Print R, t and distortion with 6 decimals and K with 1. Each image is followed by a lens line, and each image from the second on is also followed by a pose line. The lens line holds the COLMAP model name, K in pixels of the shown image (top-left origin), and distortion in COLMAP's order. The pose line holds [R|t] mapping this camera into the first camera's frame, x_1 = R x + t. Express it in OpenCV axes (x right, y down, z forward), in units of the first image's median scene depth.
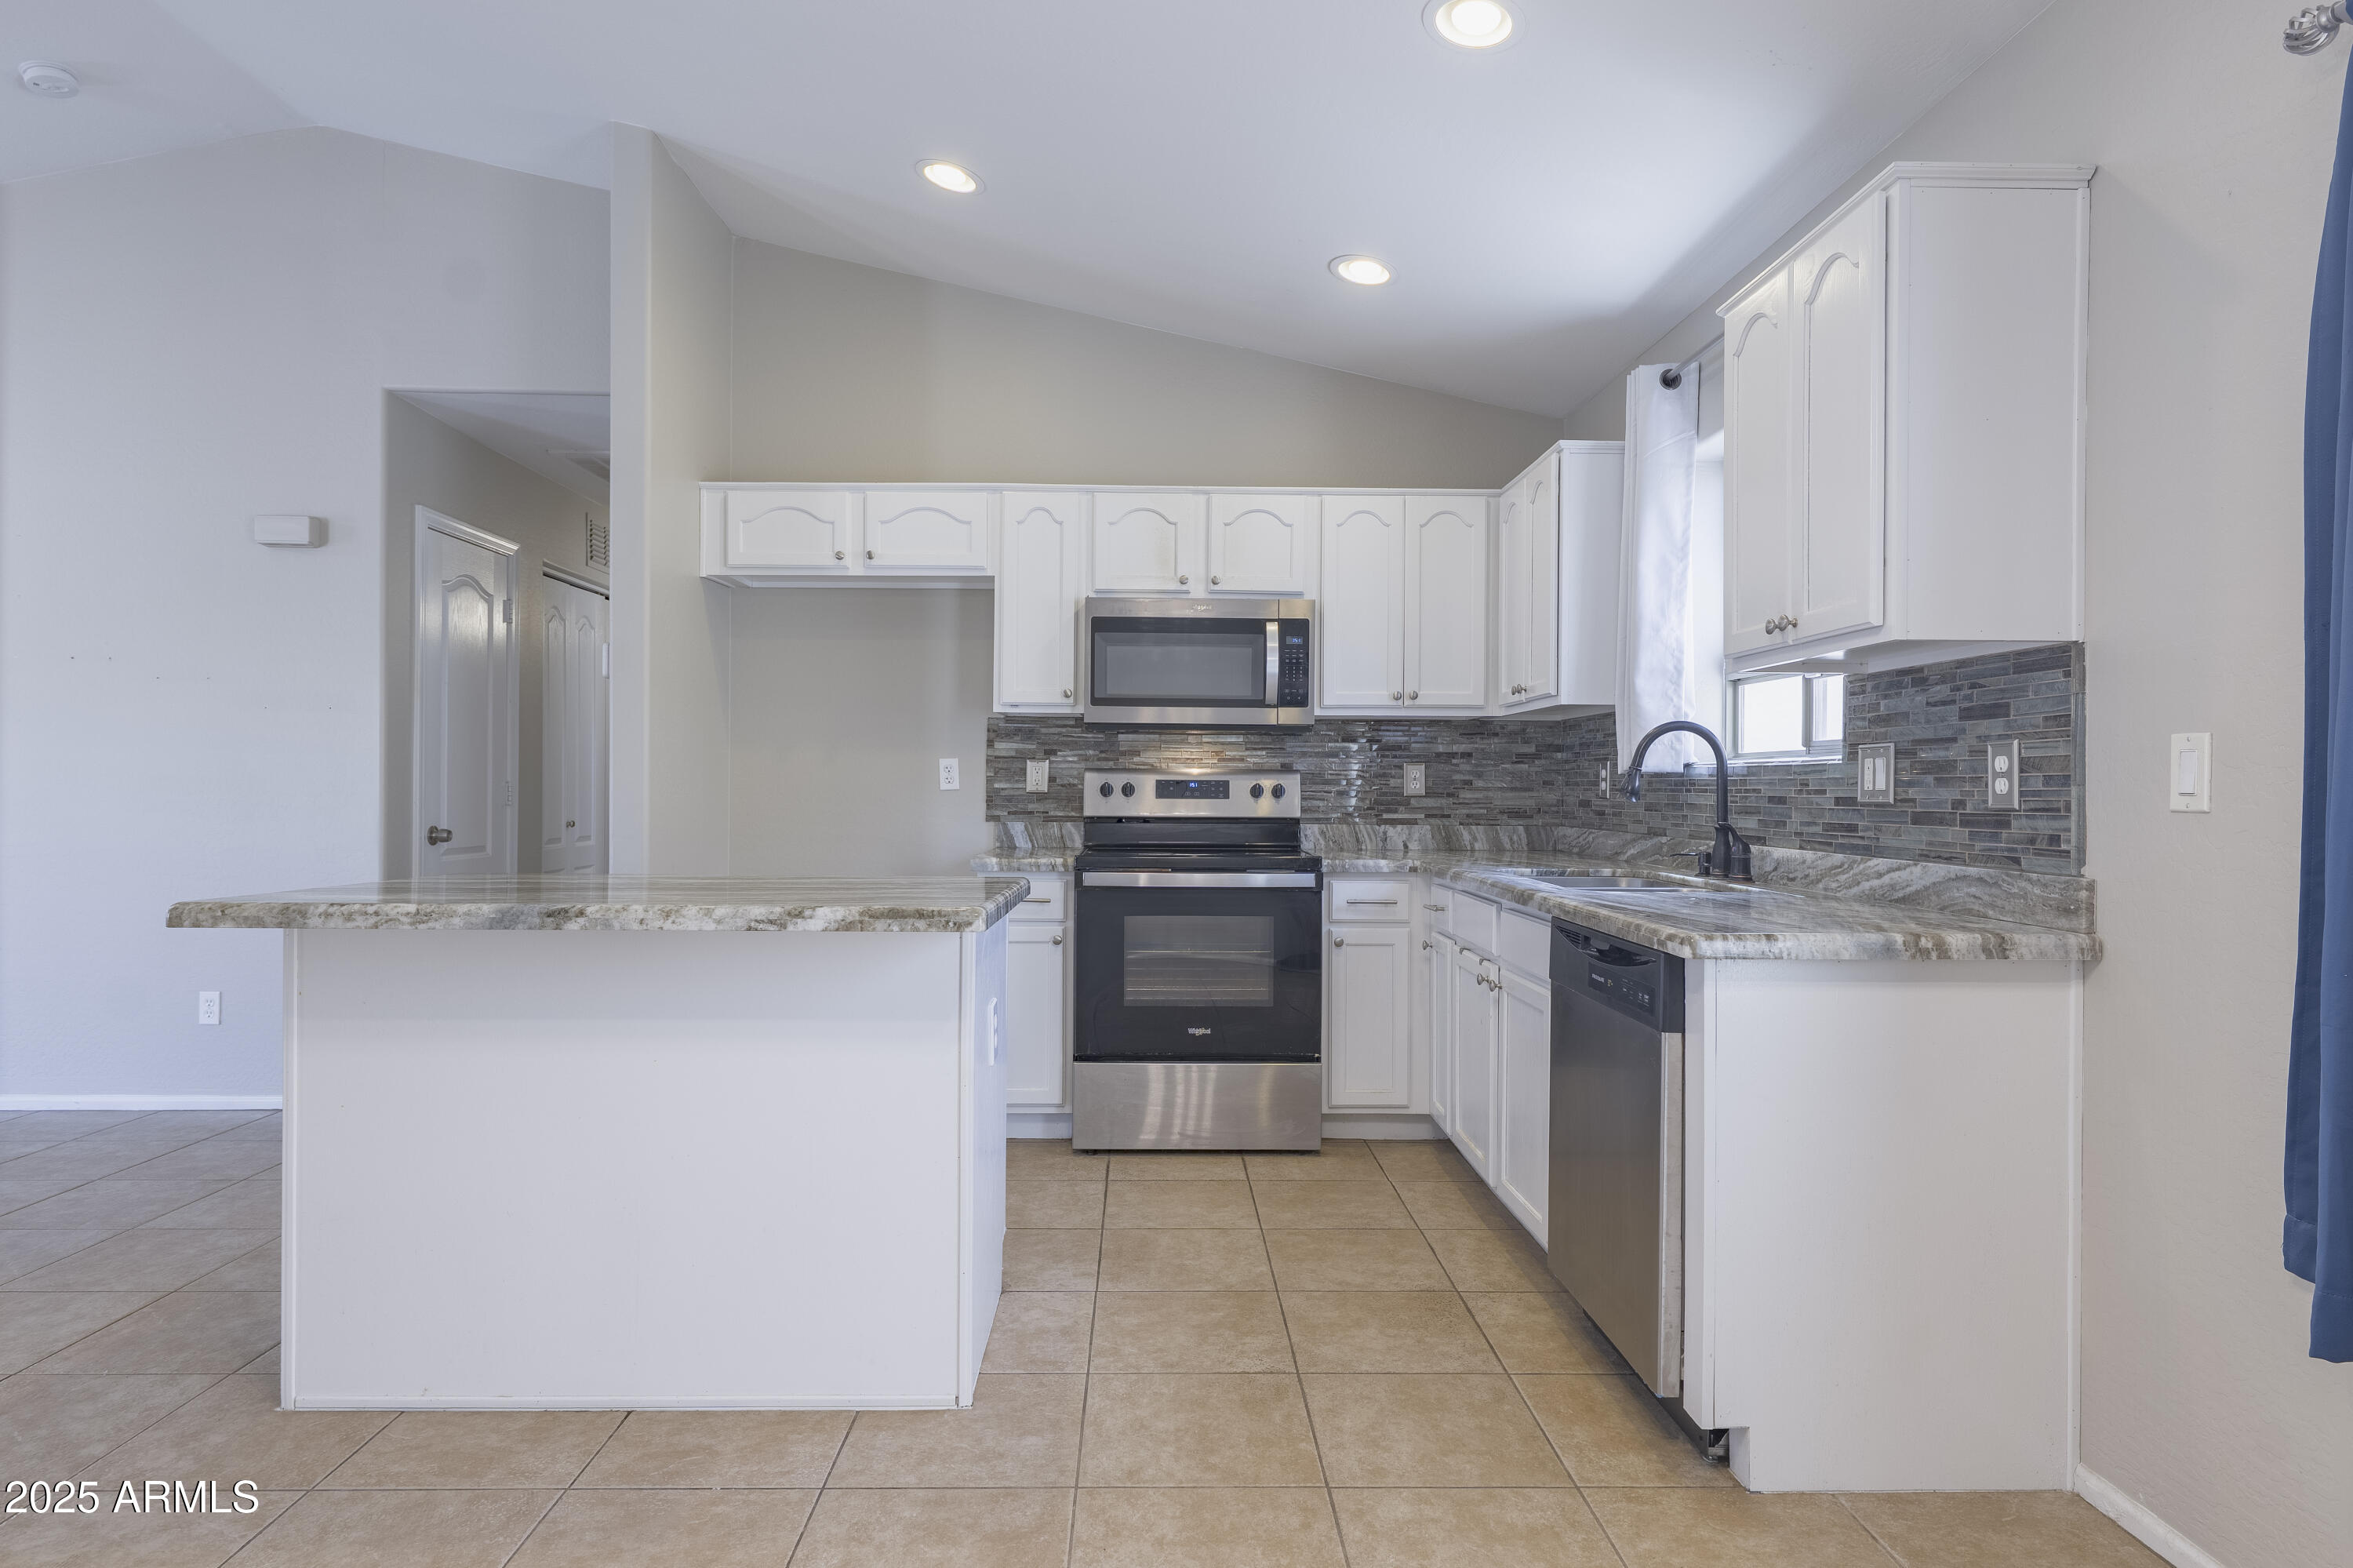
lens RADIAL K [[1291.8, 0, 1192.5], [0, 1291.8, 787.5], [0, 0, 1]] dist [0.003989, -0.000971]
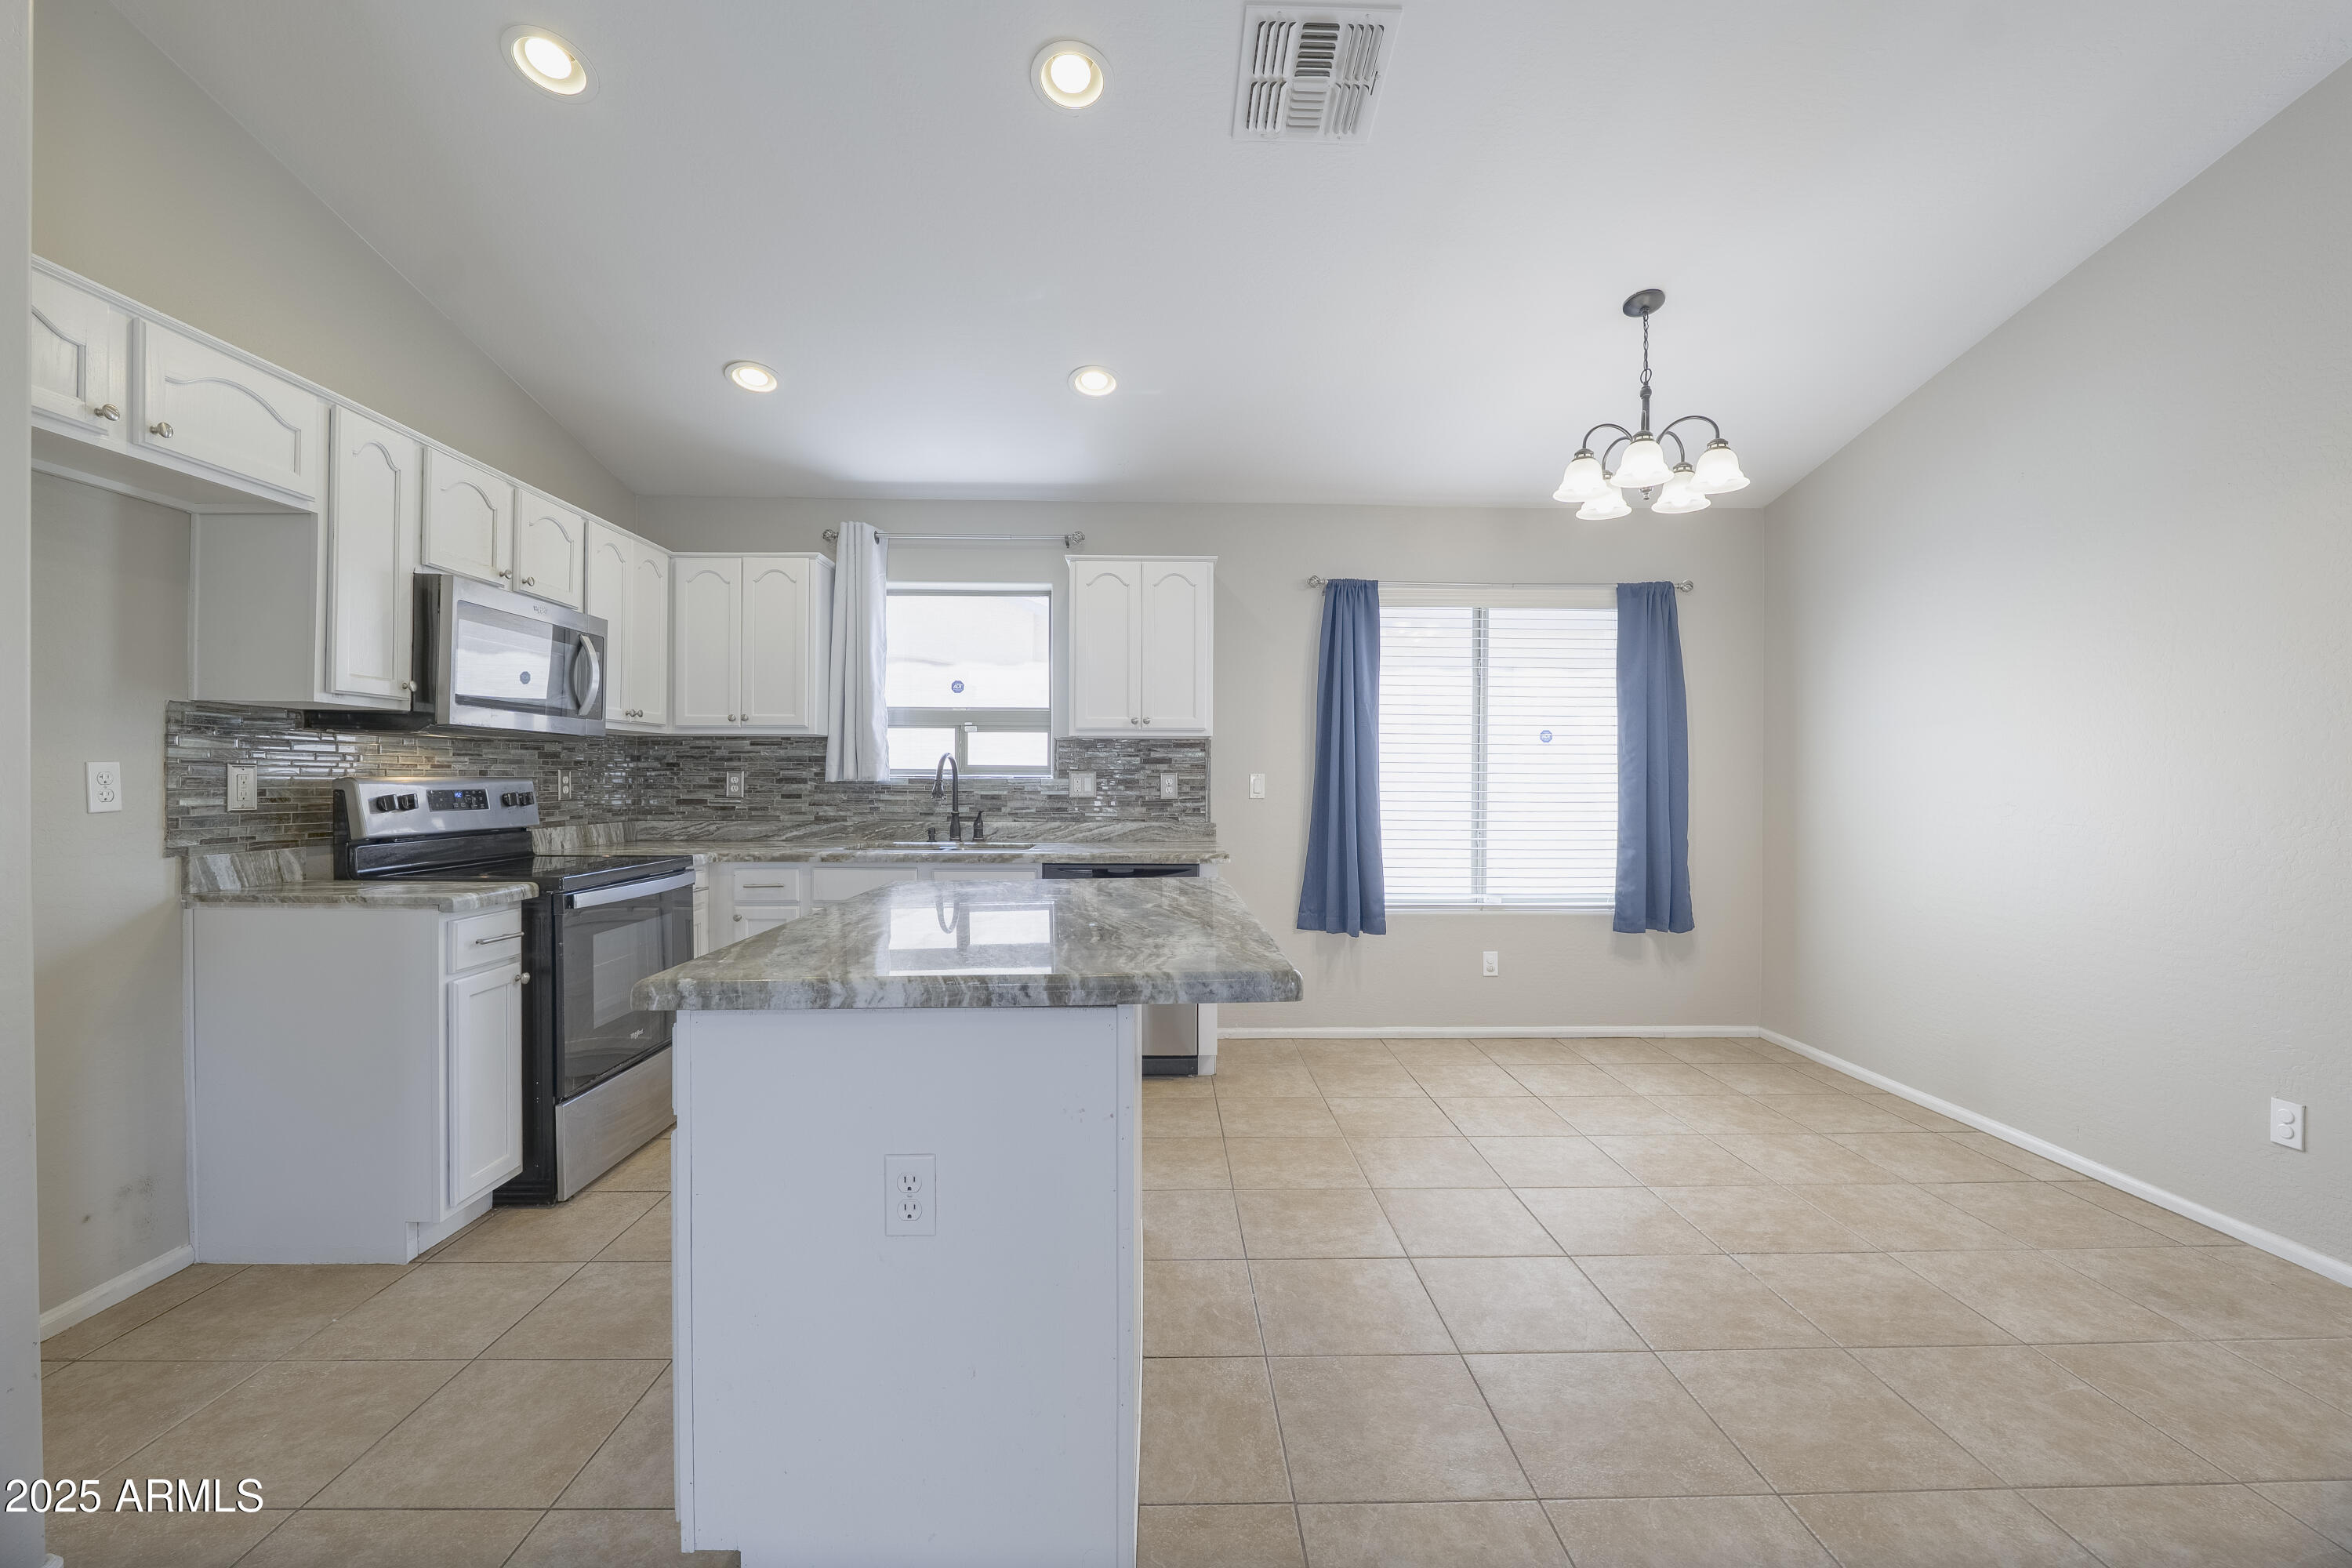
lens RADIAL K [[965.0, 0, 1167.4], [0, 965.0, 778.5], [0, 0, 1]] dist [-0.009963, 0.000202]
pose [[0.004430, -0.006413, 0.999970, -1.117642], [-0.001614, 0.999978, 0.006420, -0.031416], [-0.999989, -0.001643, 0.004420, 0.850472]]
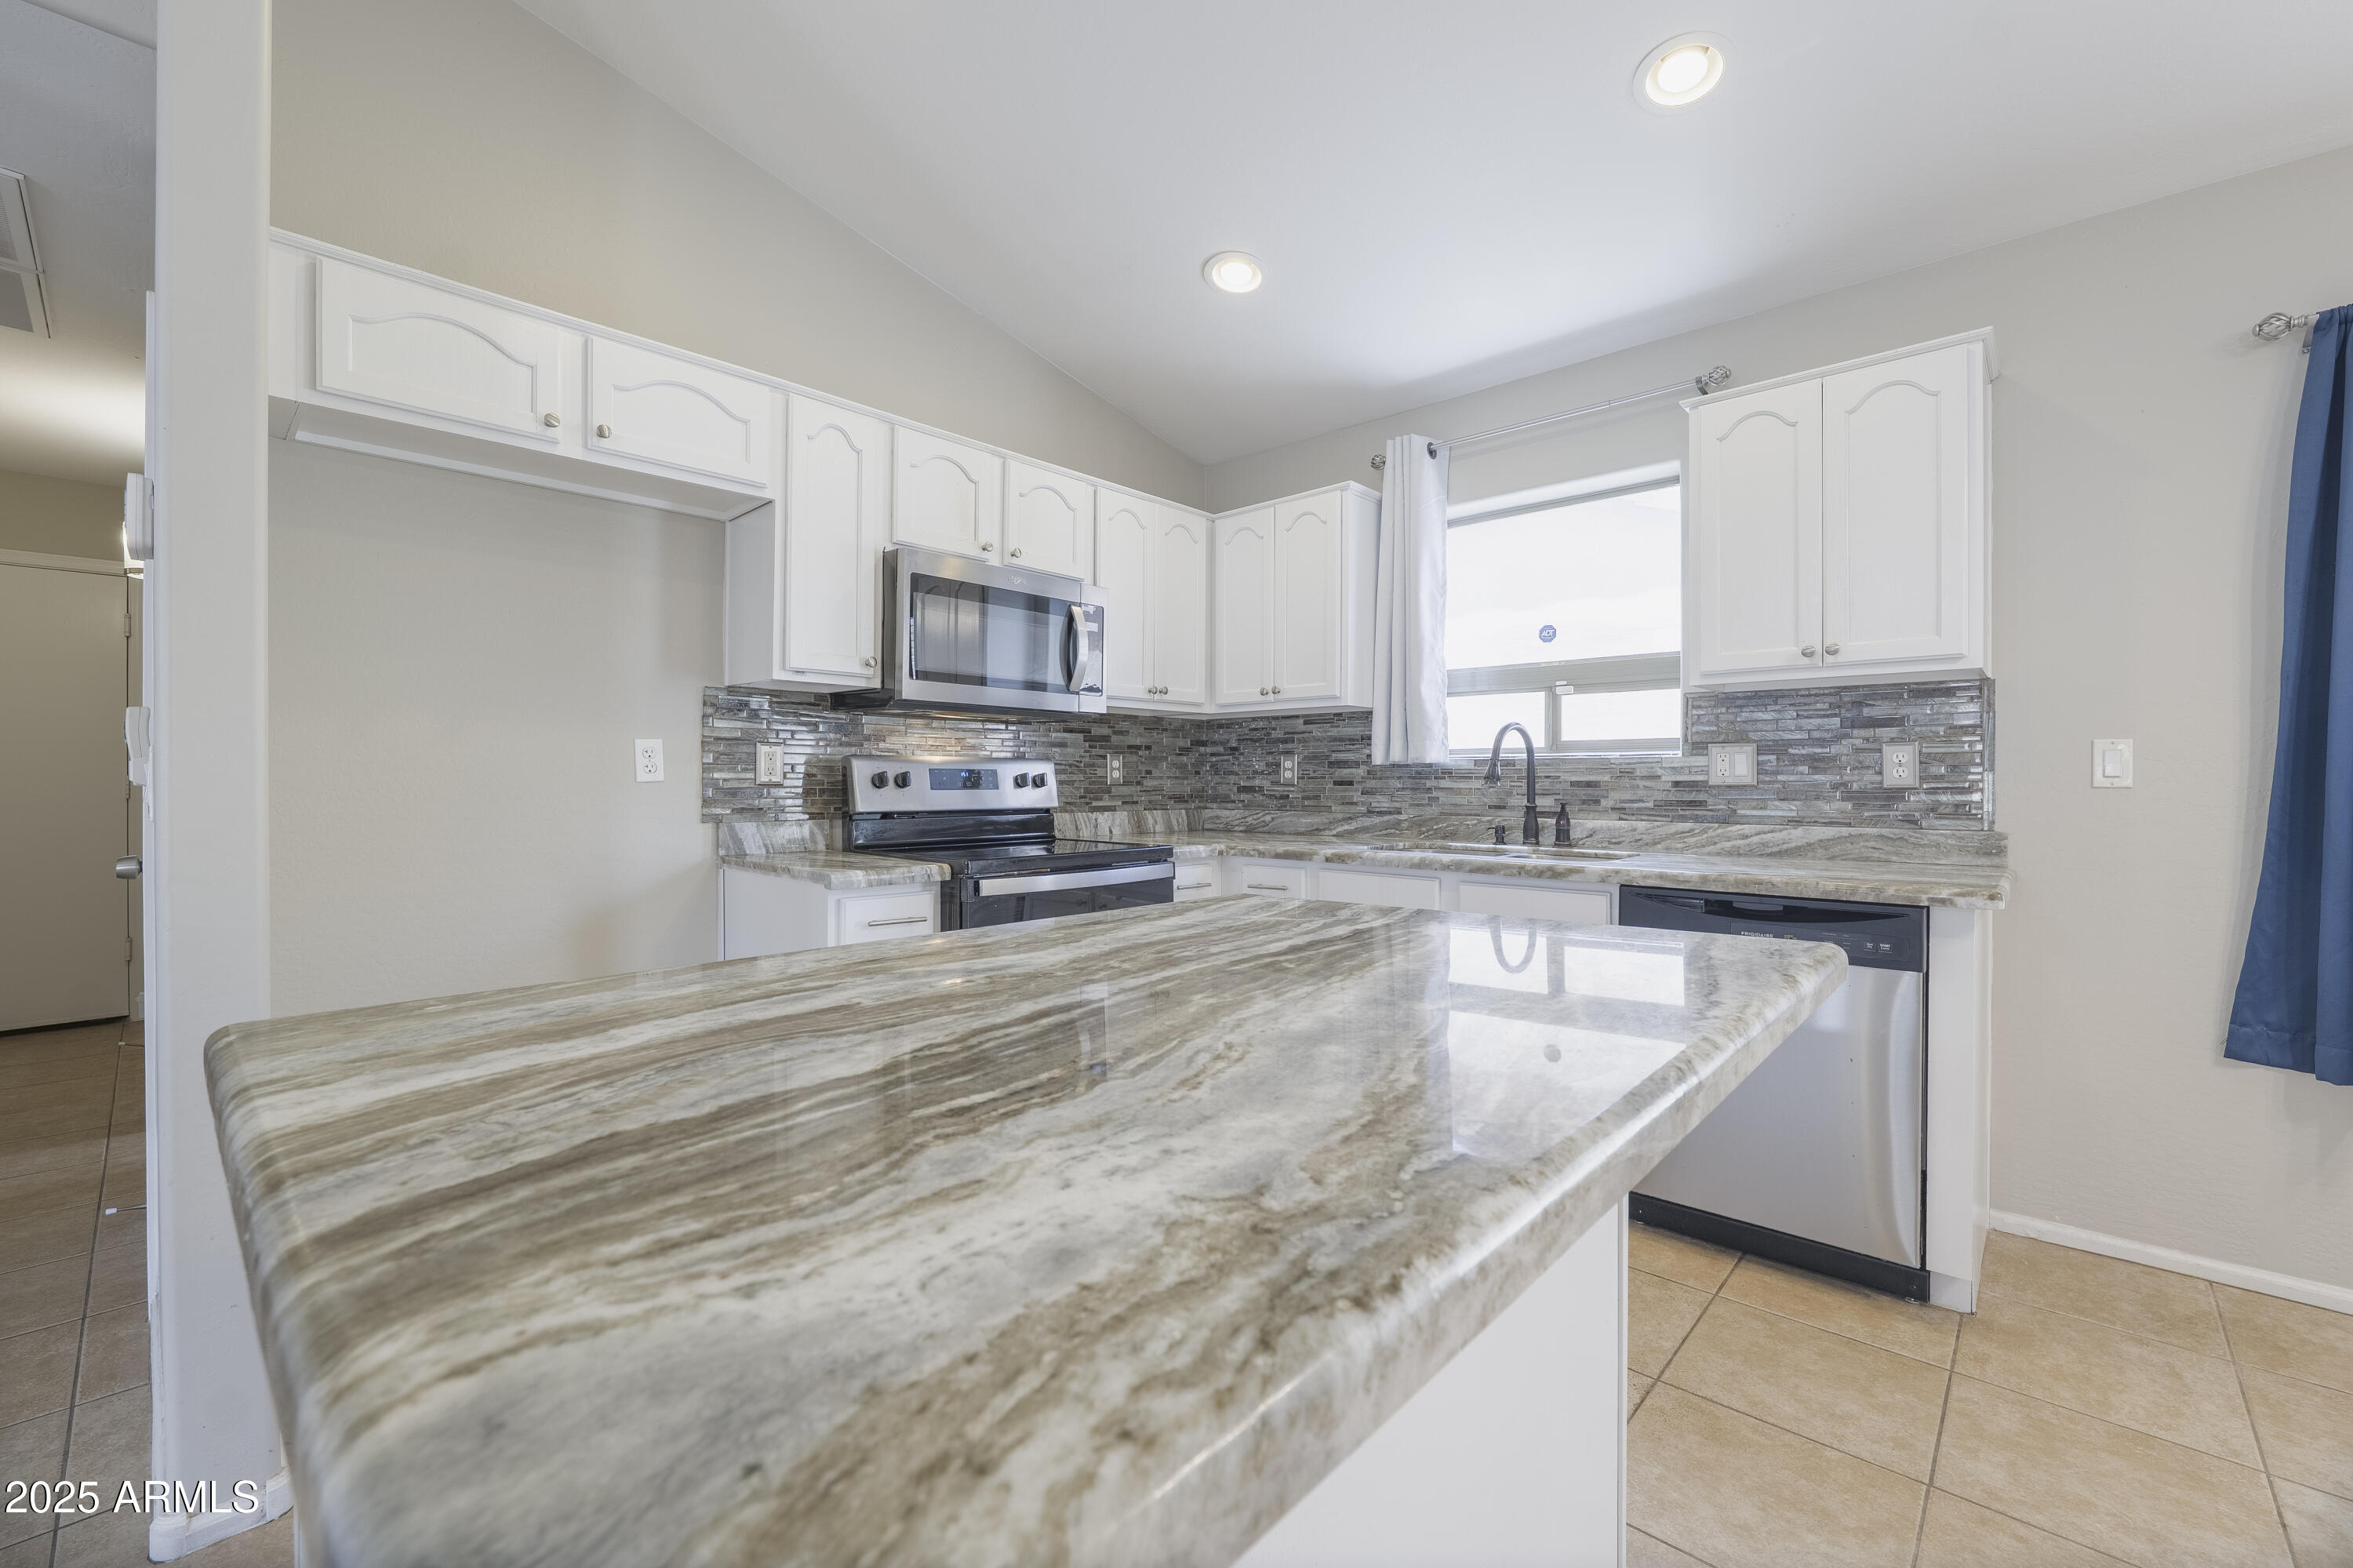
lens RADIAL K [[965.5, 0, 1171.3], [0, 965.5, 789.3], [0, 0, 1]] dist [-0.009963, 0.000202]
pose [[0.698913, -0.011169, 0.715120, -0.647065], [0.003711, 0.999921, 0.011991, 0.001370], [-0.715198, -0.005727, 0.698899, 0.707012]]
